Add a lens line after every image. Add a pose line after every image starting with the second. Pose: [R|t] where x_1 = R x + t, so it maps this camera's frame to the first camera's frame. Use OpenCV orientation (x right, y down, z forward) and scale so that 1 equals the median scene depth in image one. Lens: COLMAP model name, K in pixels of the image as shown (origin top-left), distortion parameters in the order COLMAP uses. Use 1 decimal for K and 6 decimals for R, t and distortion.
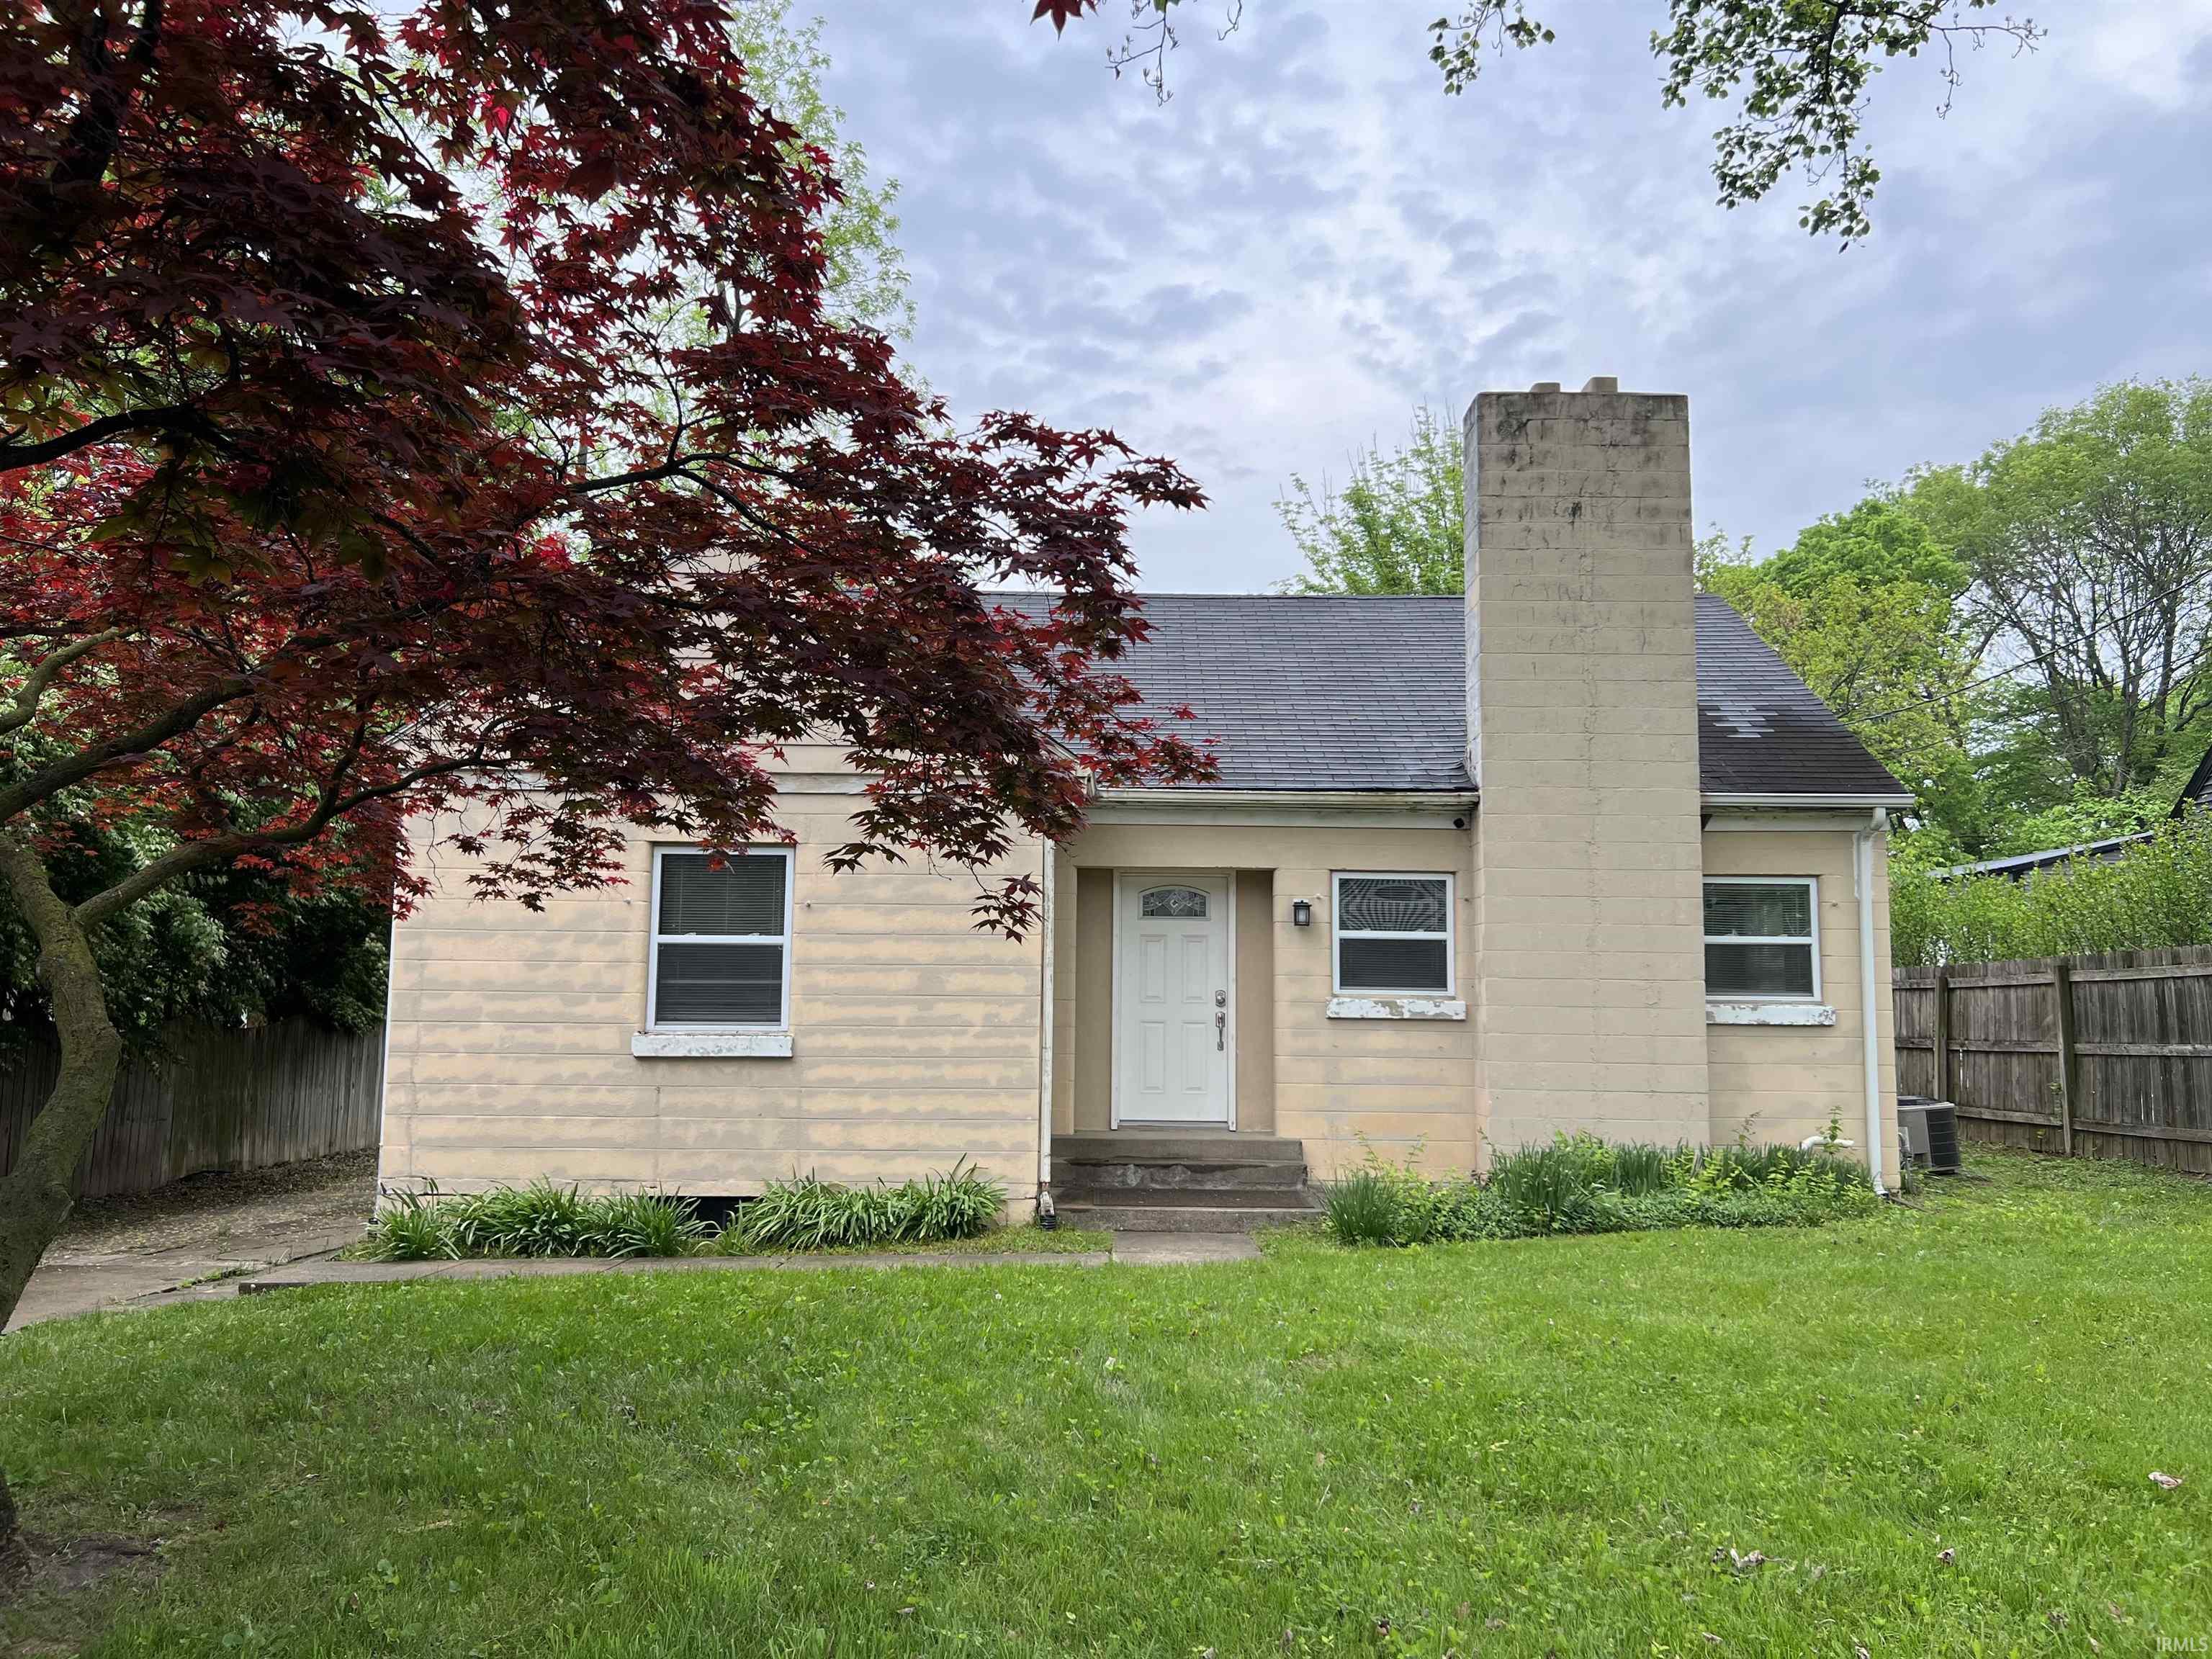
lens RADIAL K [[1685.8, 0, 1110.7], [0, 1685.8, 832.9], [0, 0, 1]] dist [0.100137, -0.128634]
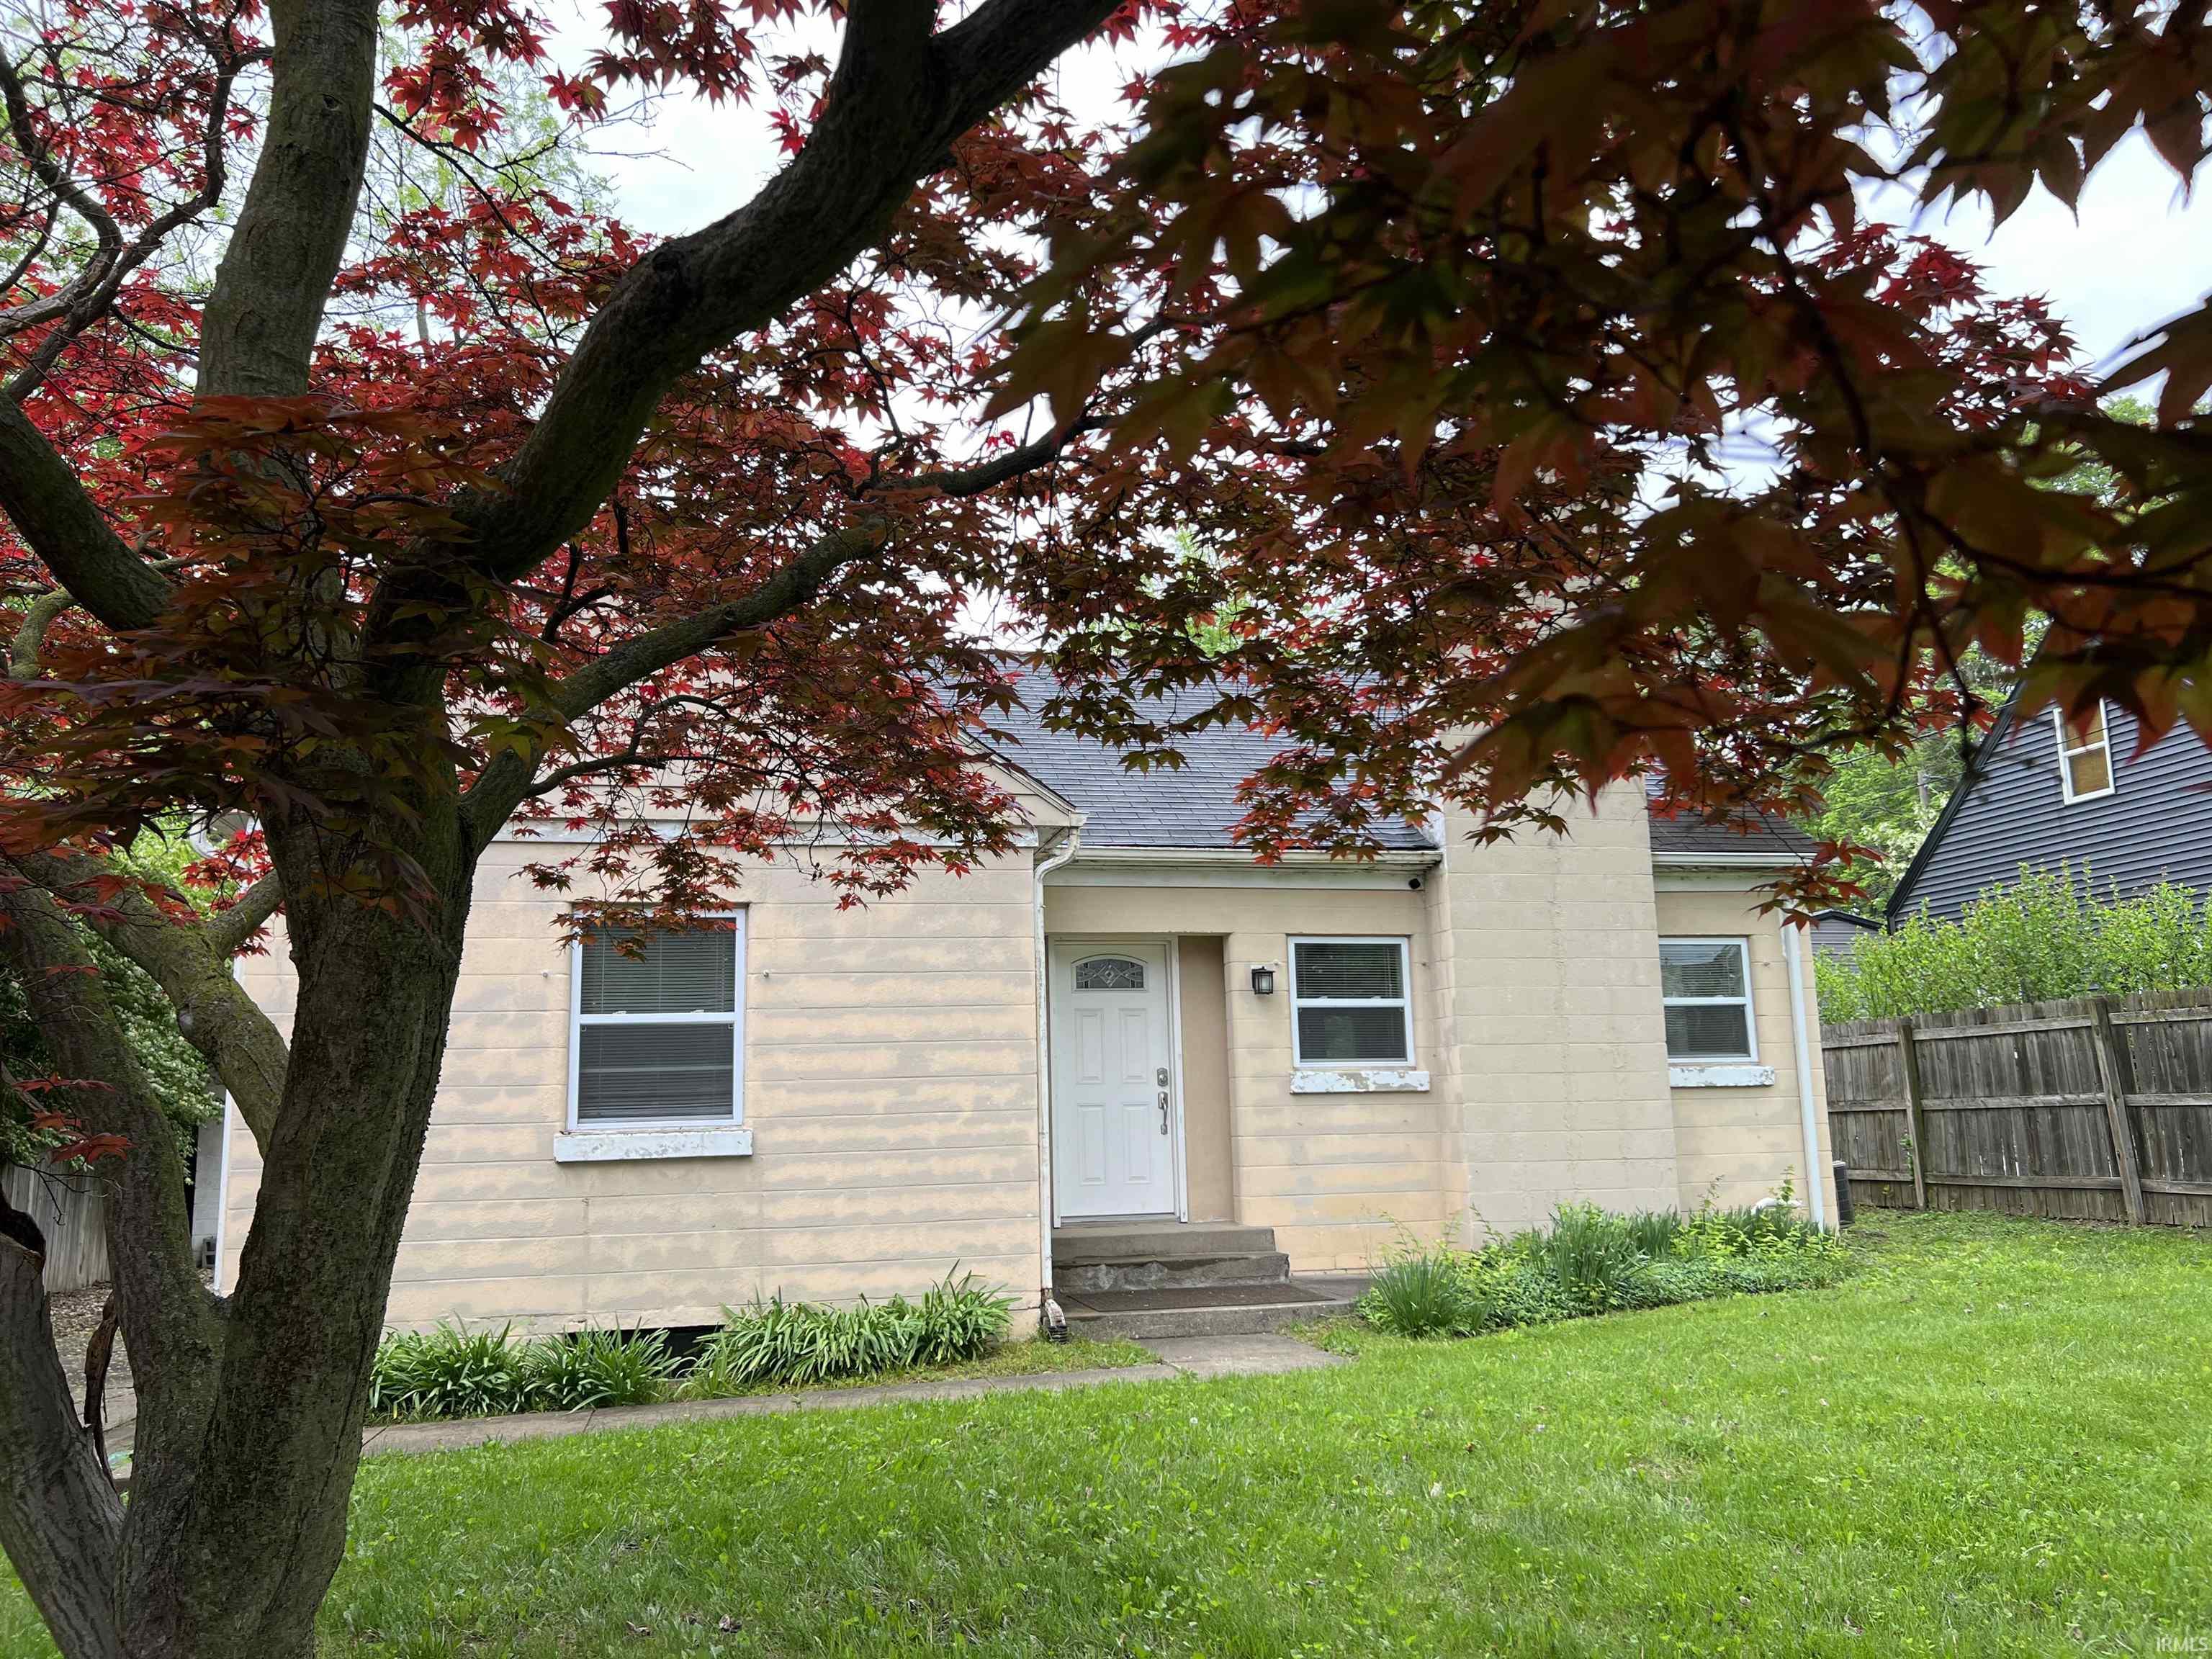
lens RADIAL K [[1687.4, 0, 1106.0], [0, 1687.4, 829.5], [0, 0, 1]] dist [0.078455, -0.101614]
pose [[0.974040, 0.003867, 0.226344, -0.183274], [0.010576, 0.997985, -0.062560, 0.022018], [-0.226129, 0.063330, 0.972036, 0.111341]]
